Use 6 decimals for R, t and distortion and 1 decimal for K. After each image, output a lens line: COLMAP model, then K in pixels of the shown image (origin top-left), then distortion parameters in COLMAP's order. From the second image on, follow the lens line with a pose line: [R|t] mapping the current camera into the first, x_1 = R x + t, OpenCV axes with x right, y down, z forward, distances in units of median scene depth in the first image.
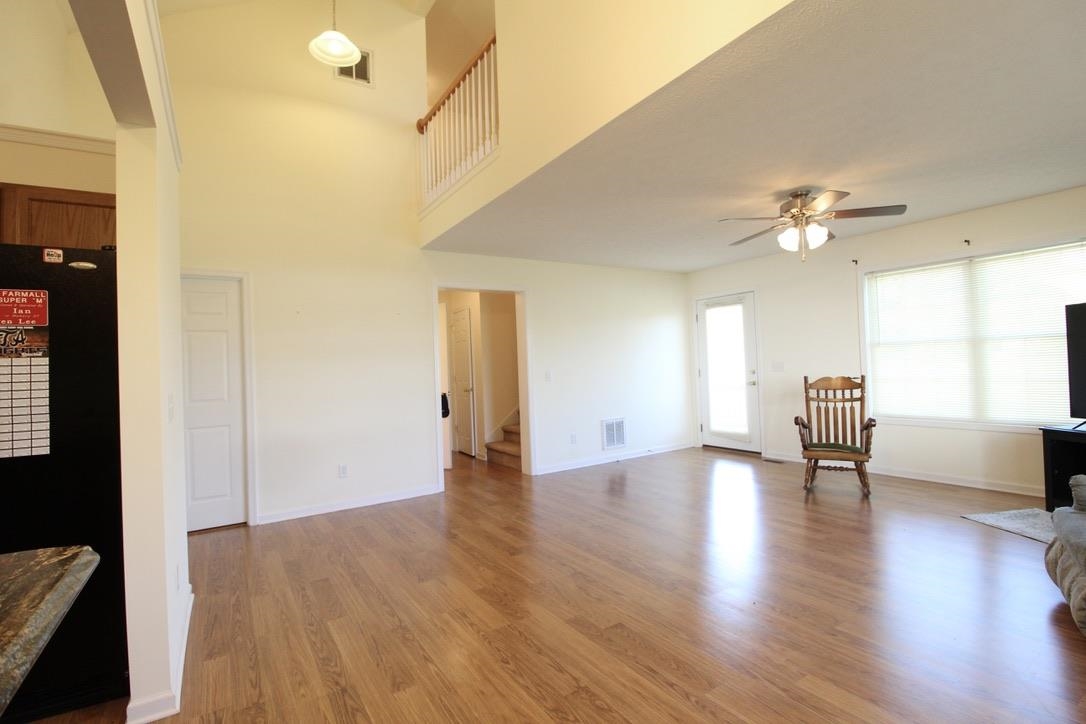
lens RADIAL K [[502.2, 0, 555.1], [0, 502.2, 355.5], [0, 0, 1]] dist [0.002624, -0.014250]
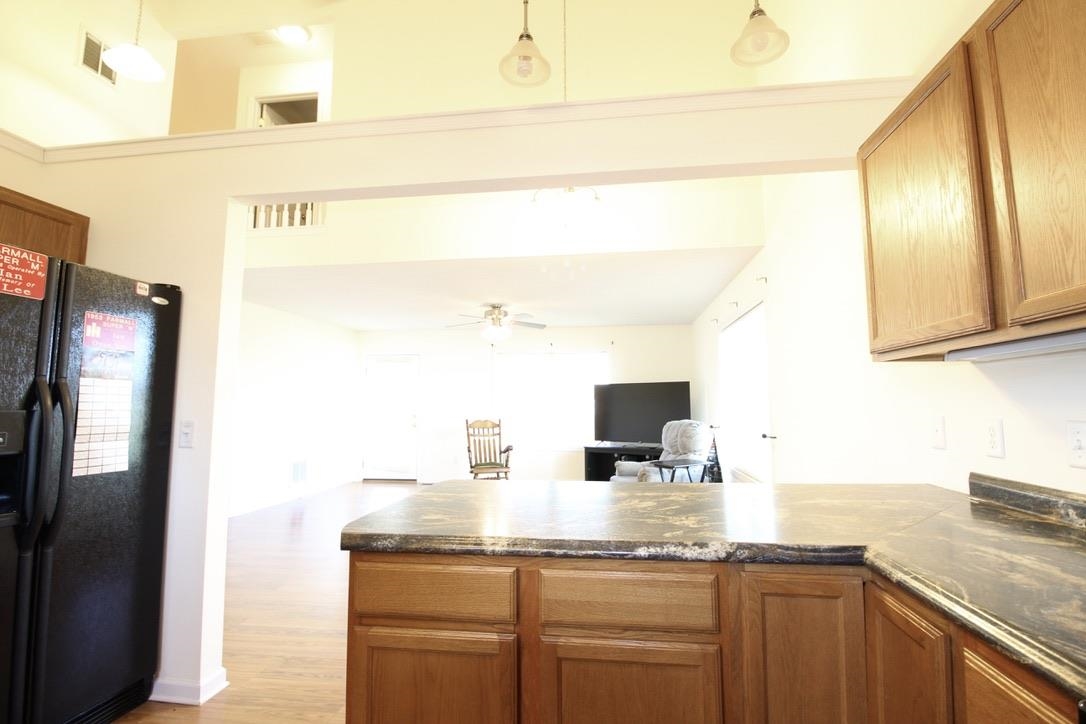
lens RADIAL K [[501.7, 0, 557.2], [0, 501.7, 356.8], [0, 0, 1]] dist [-0.000027, -0.013318]
pose [[0.646890, 0.108167, 0.754873, -0.718359], [-0.035230, 0.993071, -0.112108, 0.024115], [-0.761769, 0.045927, 0.646218, -0.242669]]
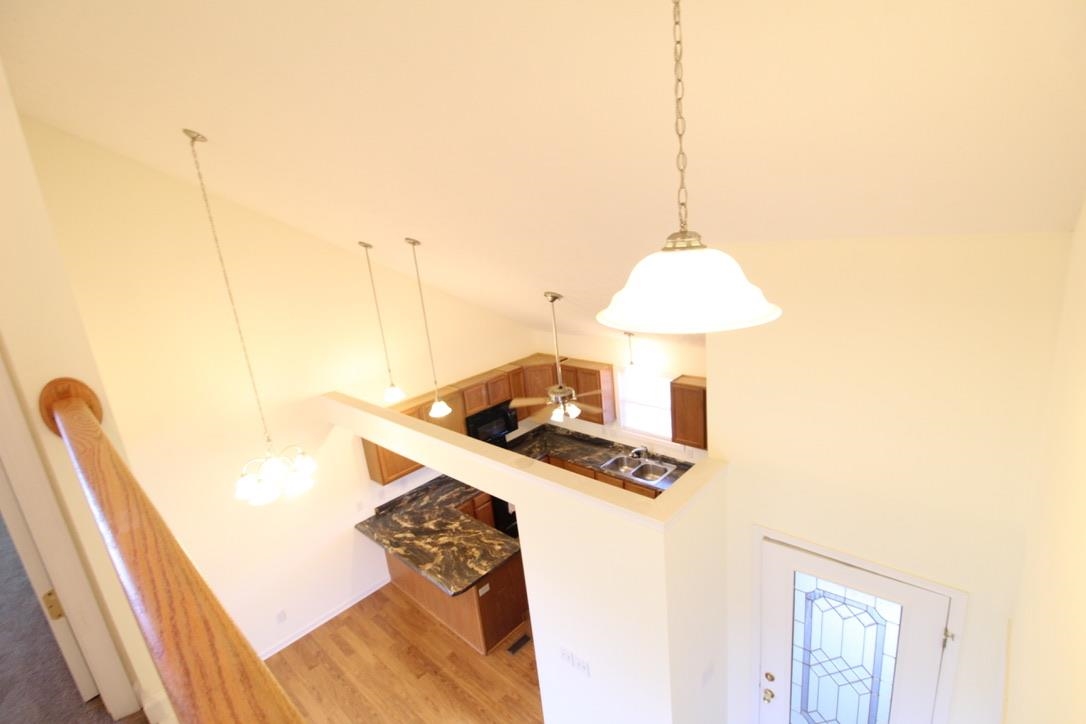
lens RADIAL K [[501.7, 0, 557.2], [0, 501.7, 356.8], [0, 0, 1]] dist [-0.000027, -0.013318]
pose [[-0.959798, 0.188086, -0.208354, -0.396123], [0.133786, 0.959089, 0.249497, -0.838828], [0.246757, 0.211592, -0.945695, 1.572595]]
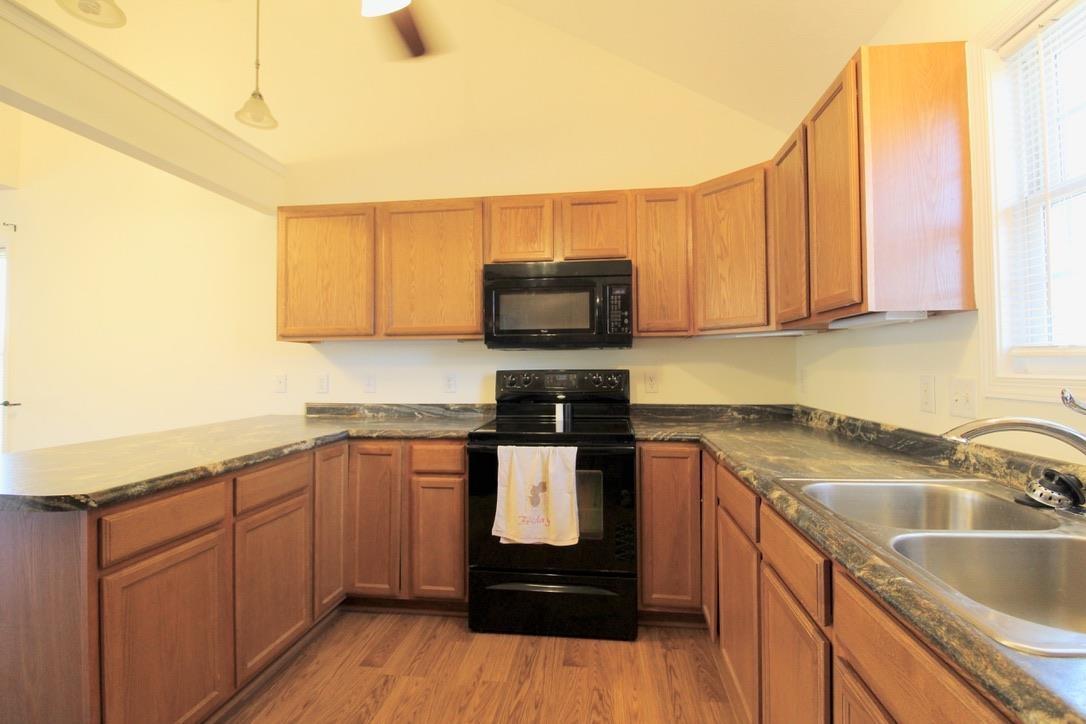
lens RADIAL K [[502.2, 0, 555.1], [0, 502.2, 355.5], [0, 0, 1]] dist [0.002624, -0.014250]
pose [[-0.764540, 0.056618, 0.642085, -1.042989], [0.023629, 0.997927, -0.059860, 0.048171], [-0.644143, -0.030594, -0.764293, 0.210059]]
